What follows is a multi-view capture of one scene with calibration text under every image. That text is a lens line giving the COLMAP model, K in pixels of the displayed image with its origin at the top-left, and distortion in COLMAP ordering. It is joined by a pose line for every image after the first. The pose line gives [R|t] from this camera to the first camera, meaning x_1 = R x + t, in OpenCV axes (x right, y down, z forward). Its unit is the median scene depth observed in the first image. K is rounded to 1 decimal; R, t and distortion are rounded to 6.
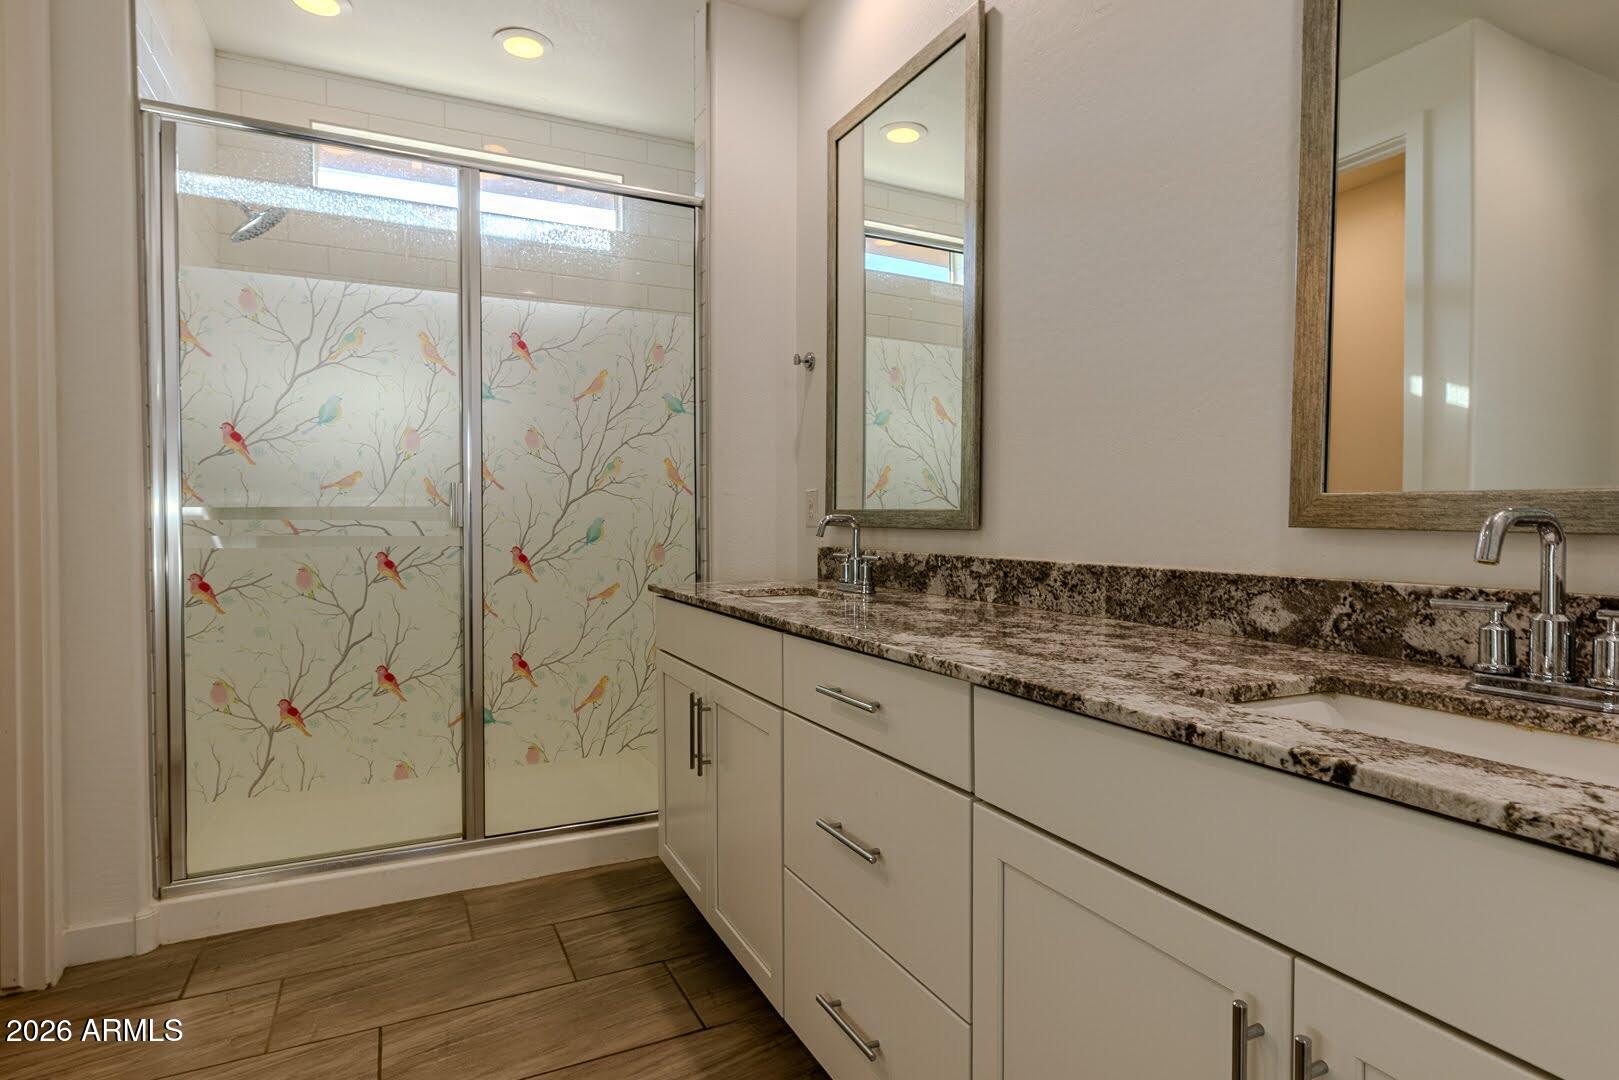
lens RADIAL K [[869.7, 0, 808.1], [0, 869.7, 540.3], [0, 0, 1]] dist [-0.019457, 0.000105]
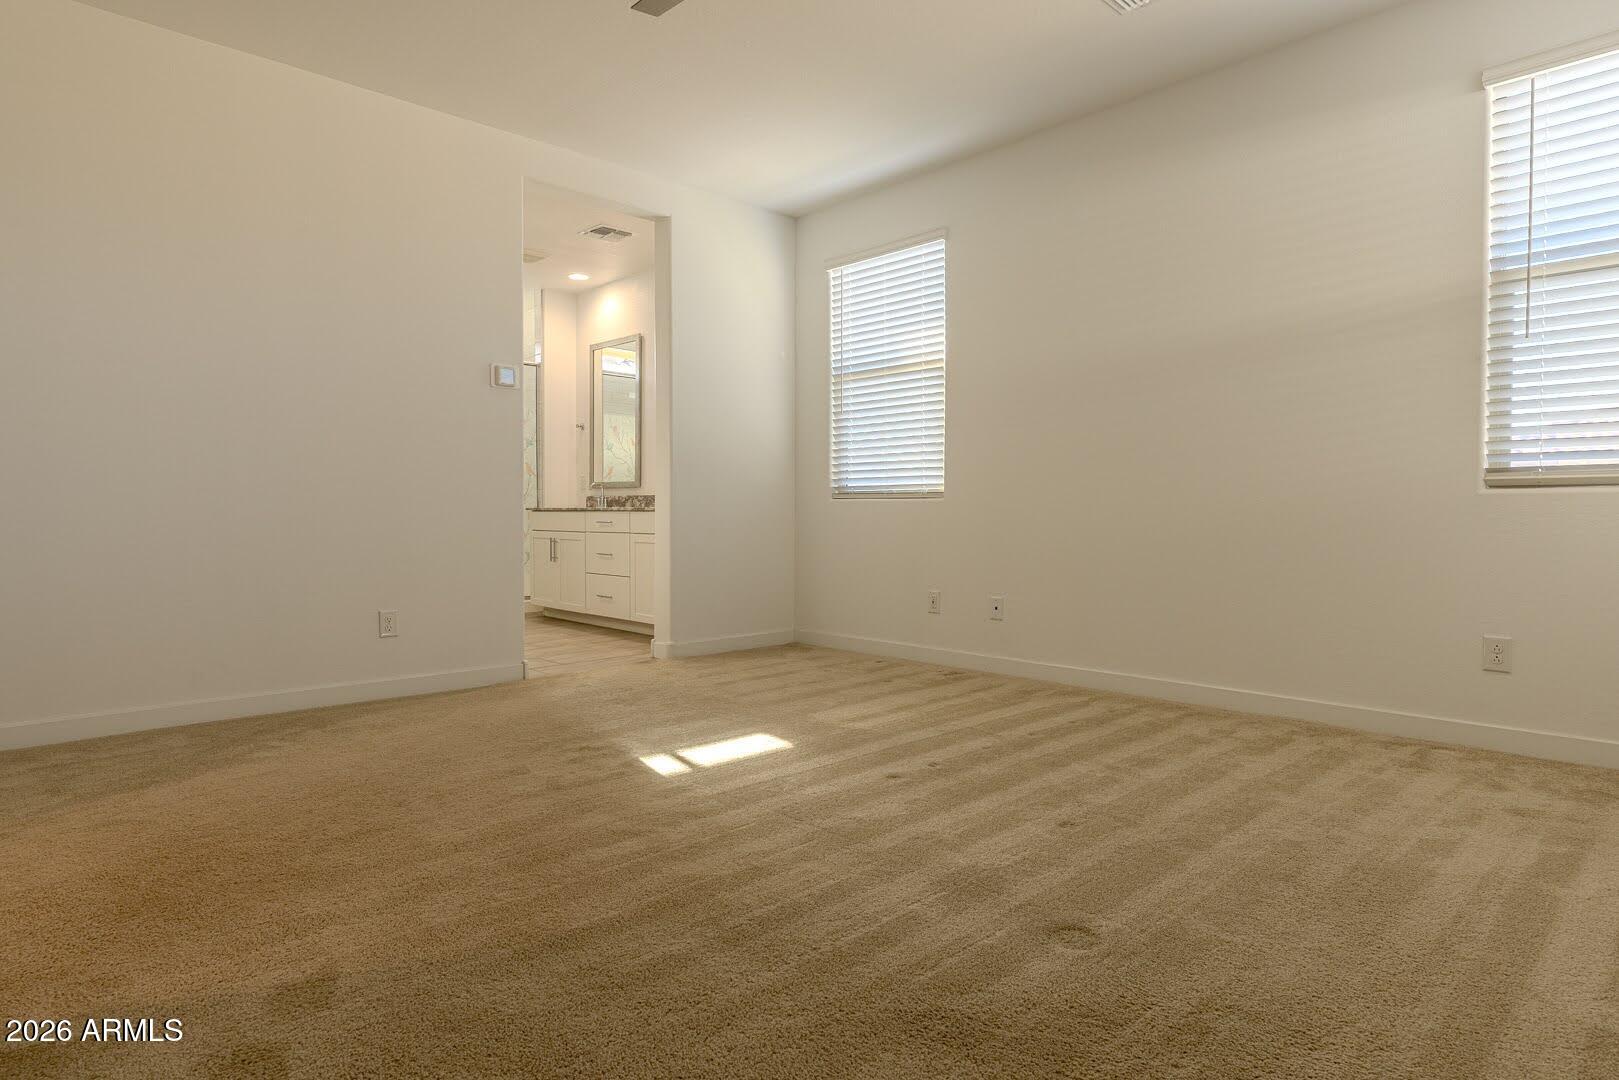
lens RADIAL K [[869.7, 0, 809.7], [0, 869.7, 539.5], [0, 0, 1]] dist [-0.019457, 0.000105]
pose [[0.950508, -0.008311, 0.310588, -0.163136], [0.004660, 0.999911, 0.012495, 0.107390], [-0.310664, -0.010430, 0.950462, -1.722069]]
